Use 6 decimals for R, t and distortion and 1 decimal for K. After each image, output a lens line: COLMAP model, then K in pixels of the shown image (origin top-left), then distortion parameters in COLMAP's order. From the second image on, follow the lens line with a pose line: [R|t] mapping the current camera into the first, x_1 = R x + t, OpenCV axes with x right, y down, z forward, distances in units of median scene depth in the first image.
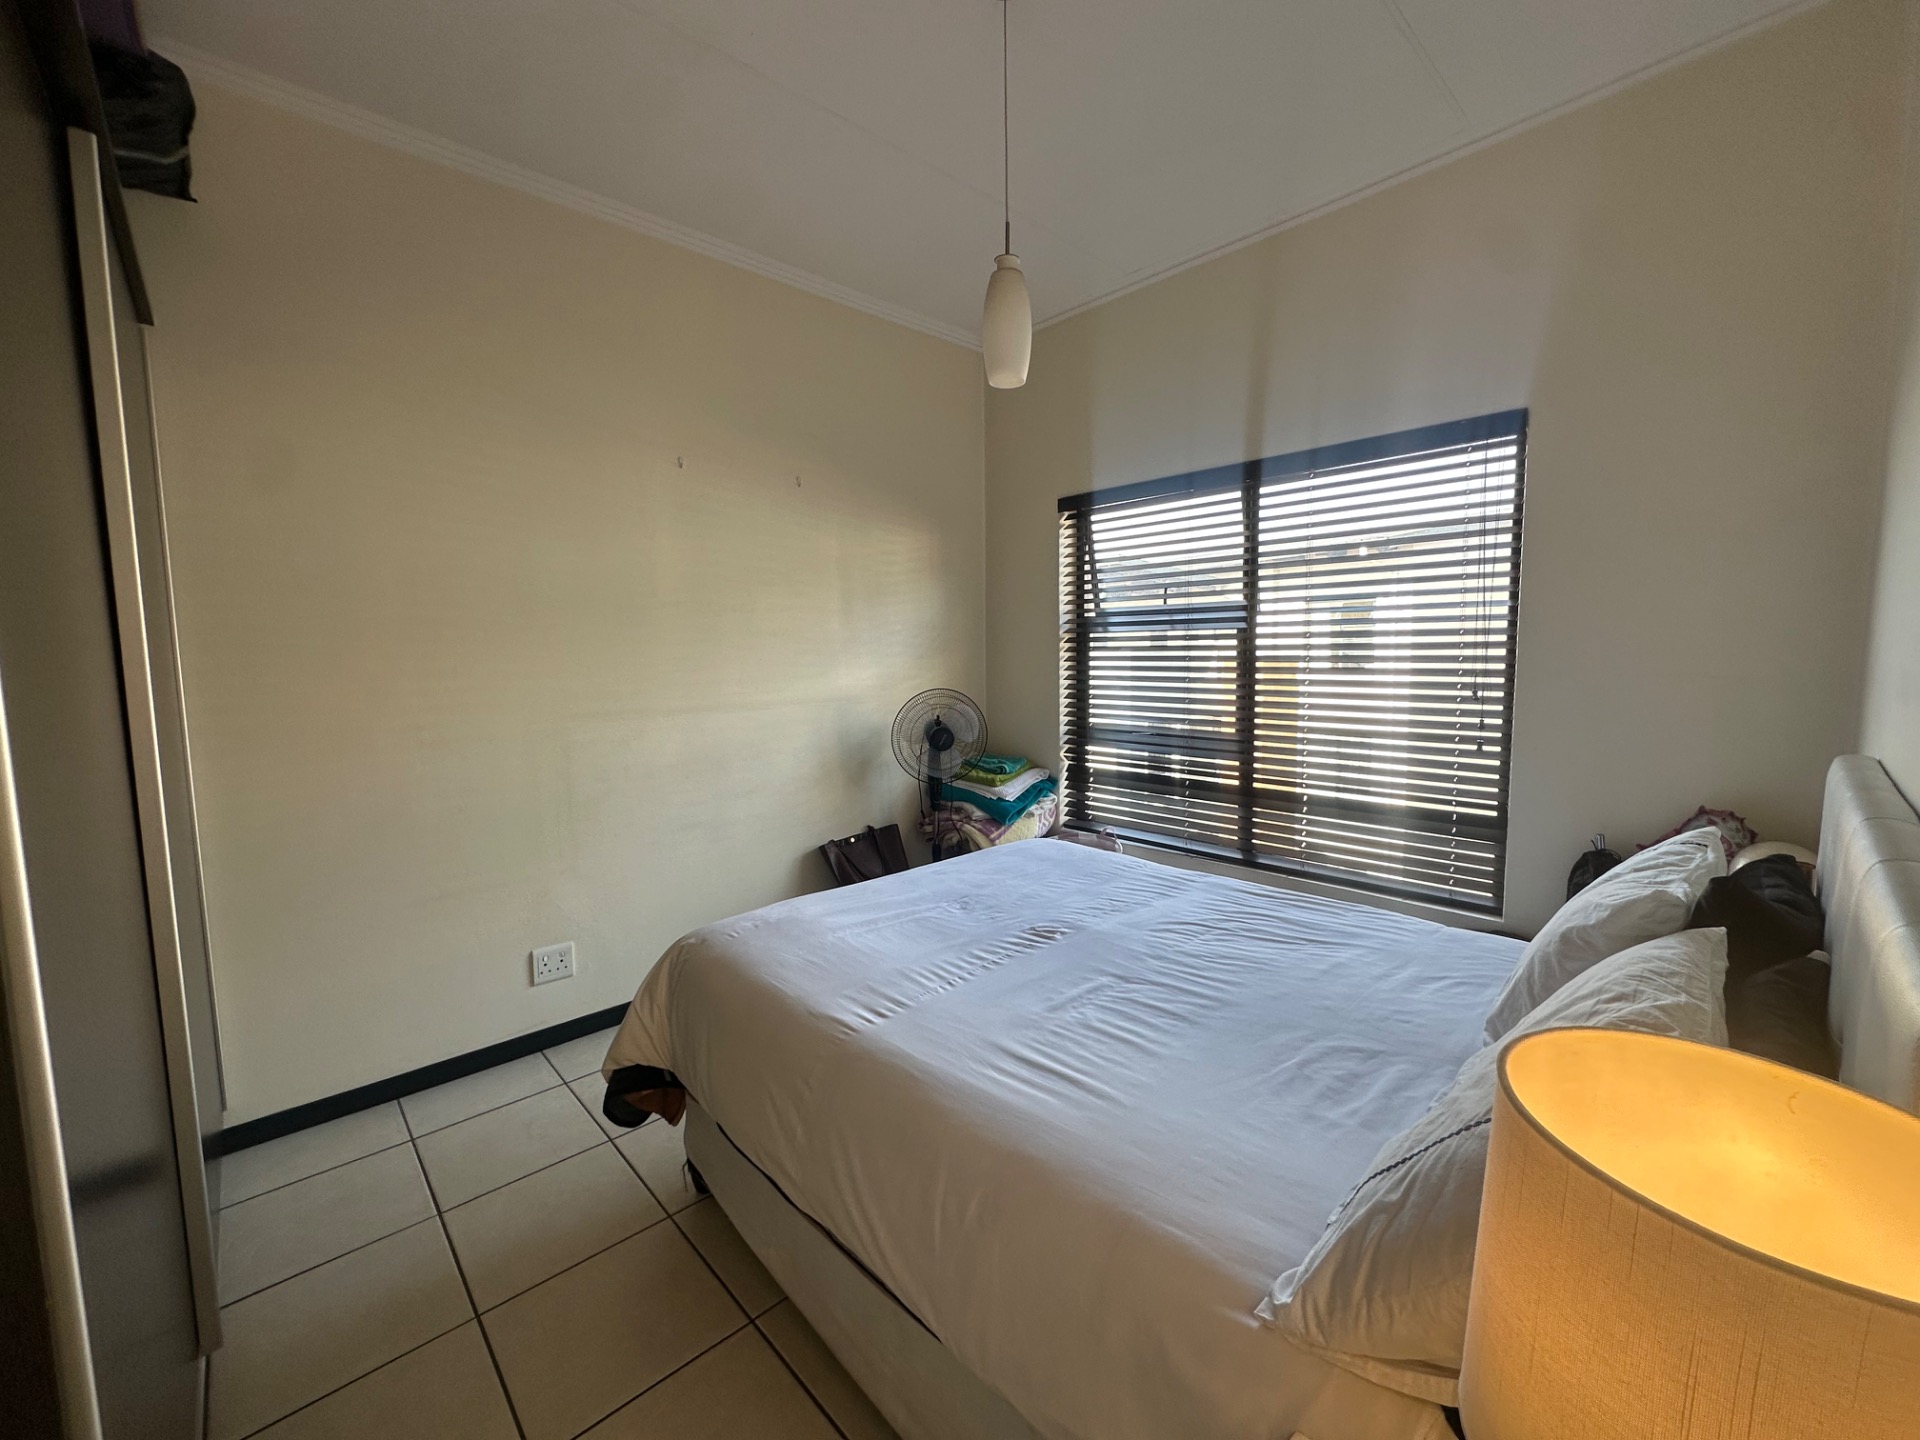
lens RADIAL K [[771.8, 0, 957.4], [0, 771.8, 720.7], [0, 0, 1]] dist [-0.005751, 0.001099]
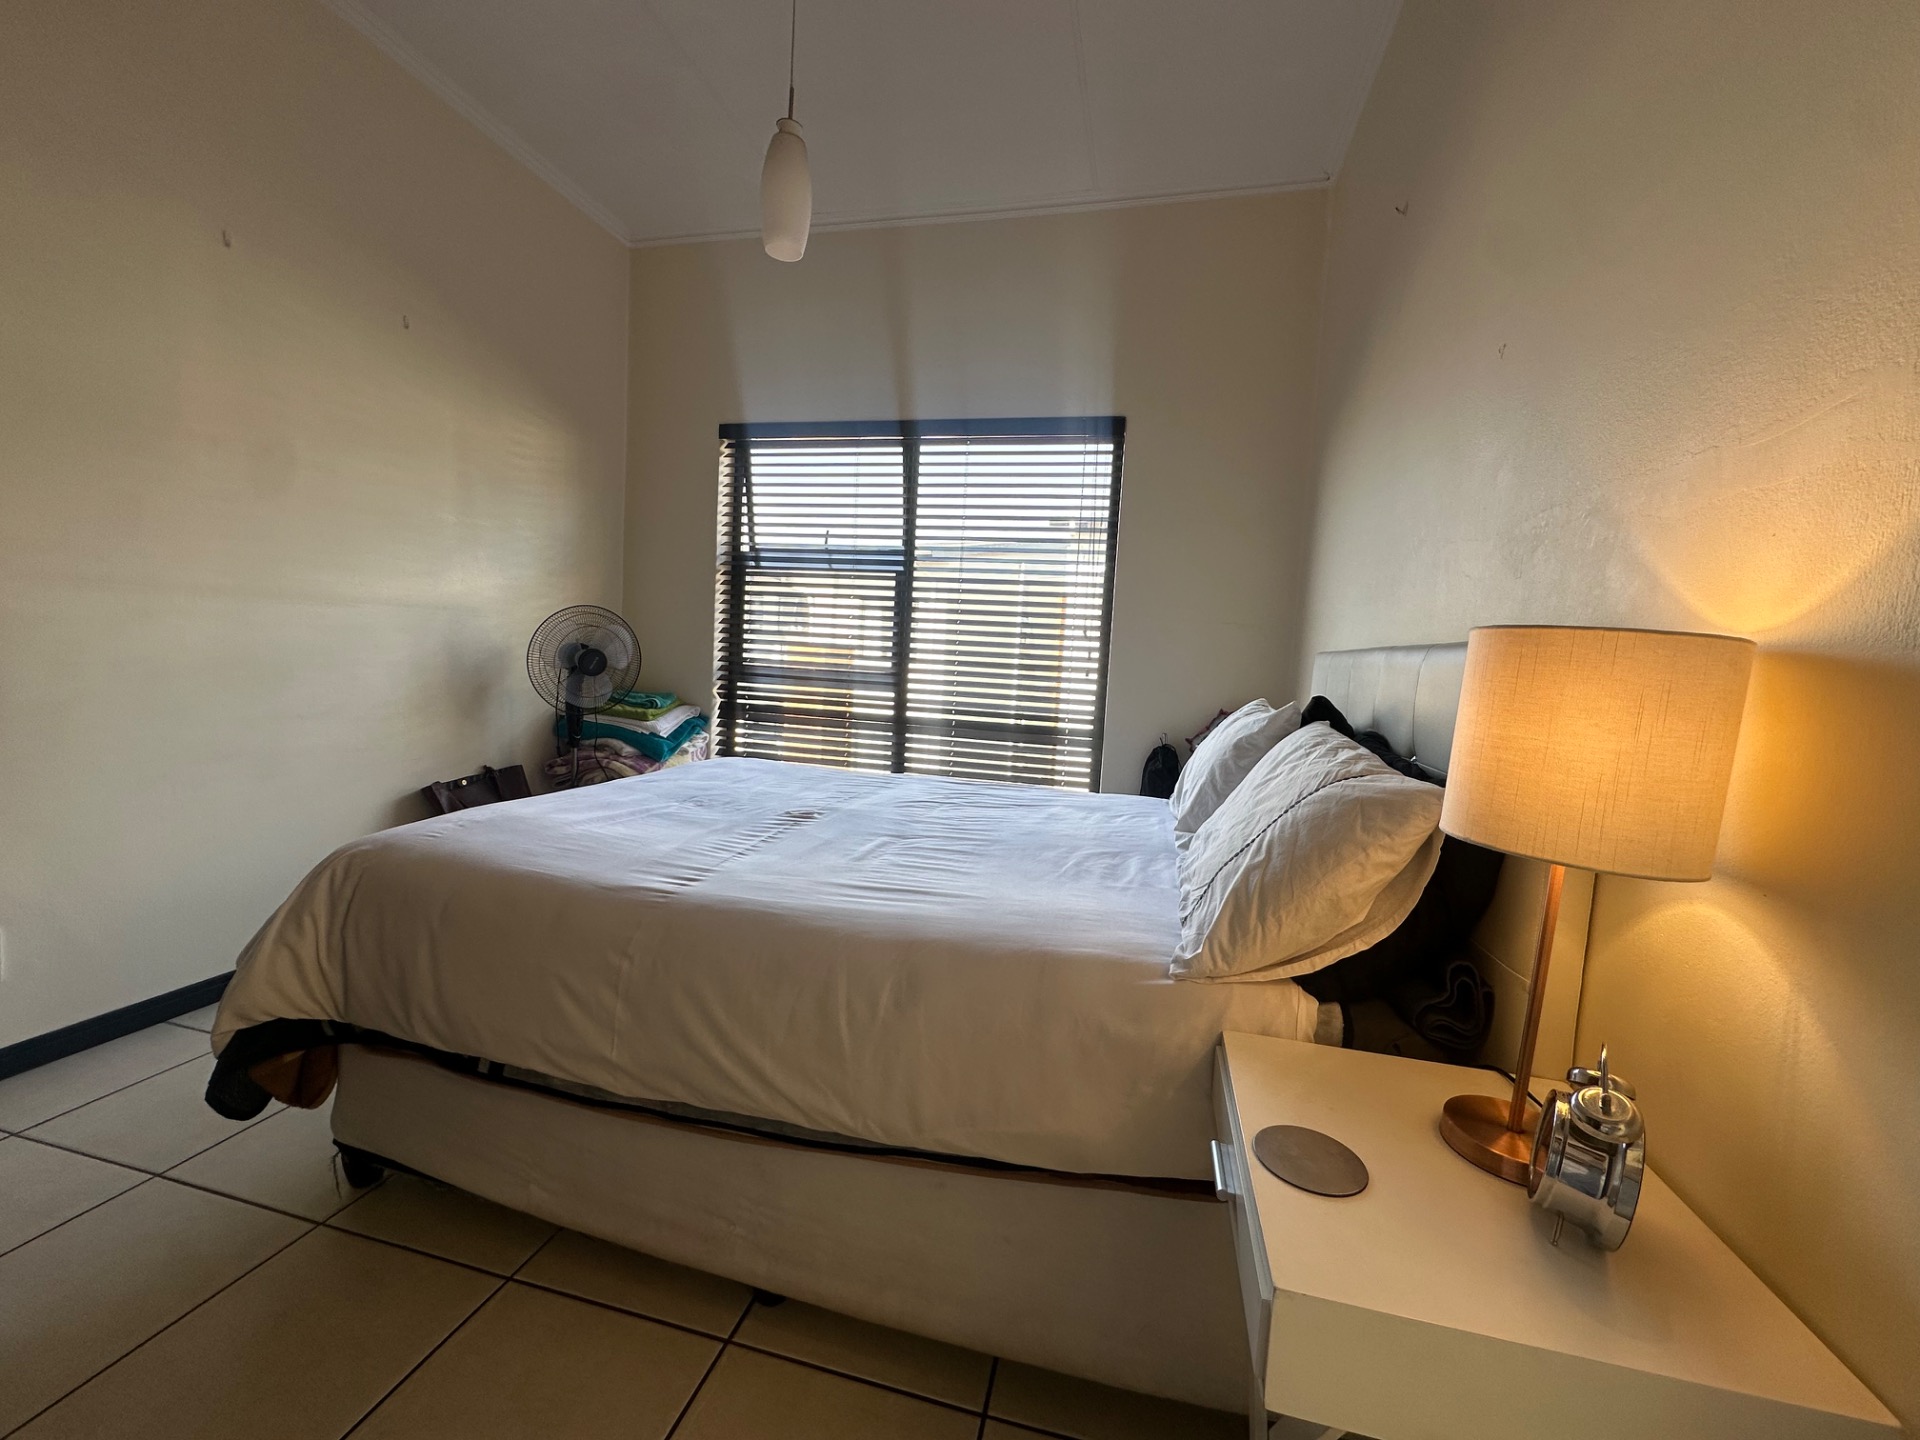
lens RADIAL K [[771.8, 0, 961.0], [0, 771.8, 720.3], [0, 0, 1]] dist [-0.005751, 0.001099]
pose [[0.835624, 0.012265, 0.549165, -0.237498], [-0.014665, 0.999892, -0.000017, 0.132601], [-0.549106, -0.008039, 0.835714, 0.042715]]
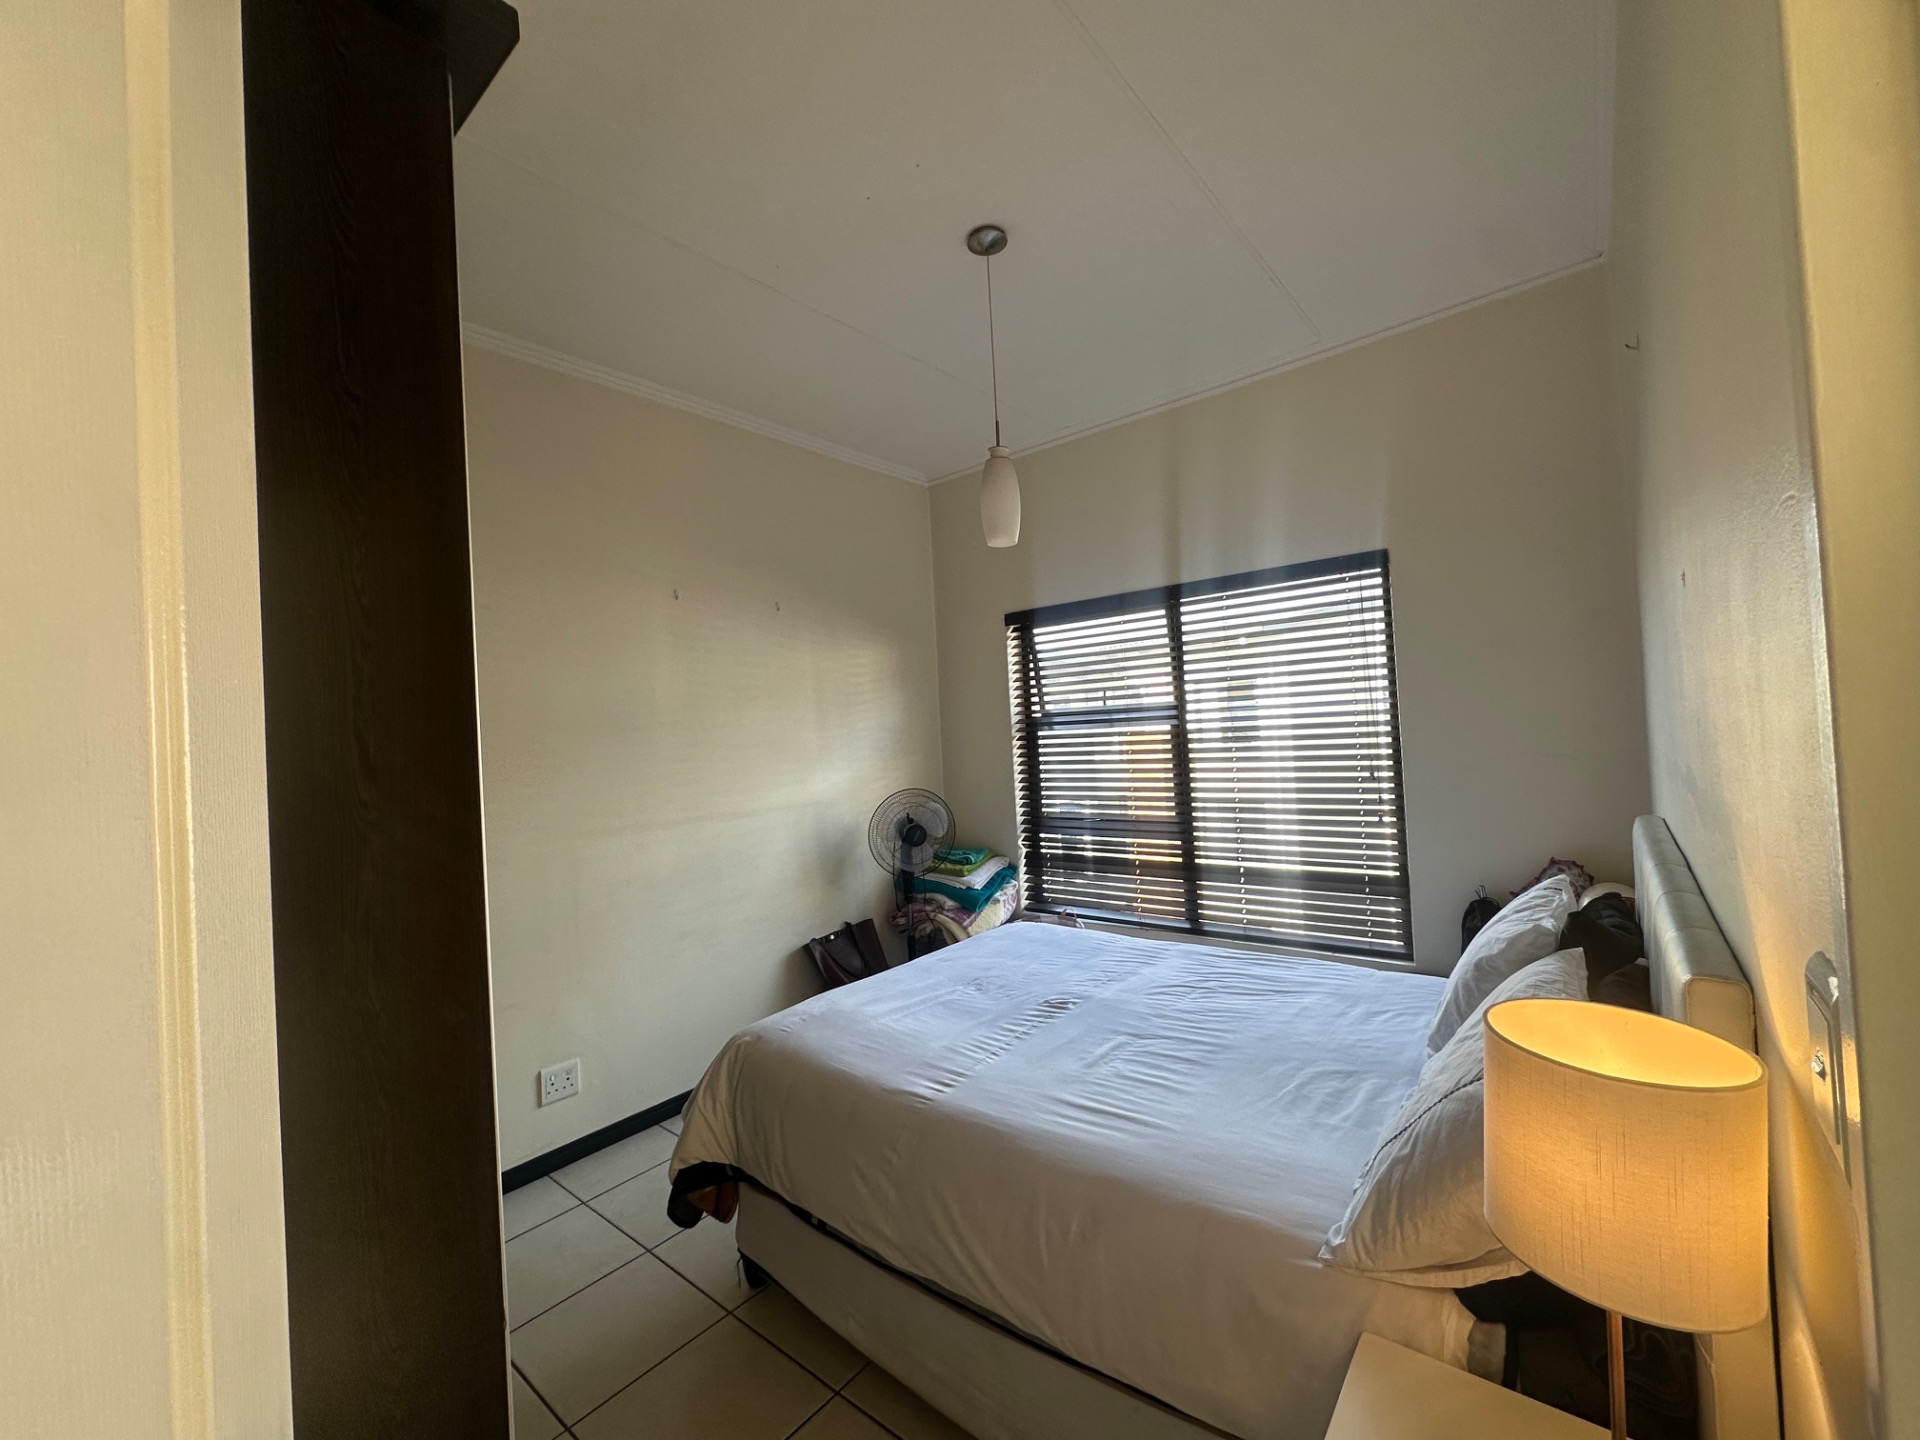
lens RADIAL K [[771.8, 0, 957.4], [0, 771.8, 718.7], [0, 0, 1]] dist [-0.005751, 0.001099]
pose [[0.990933, -0.037240, 0.129093, -0.150194], [0.051680, 0.992545, -0.110375, -0.025788], [-0.124020, 0.116046, 0.985471, -0.147563]]
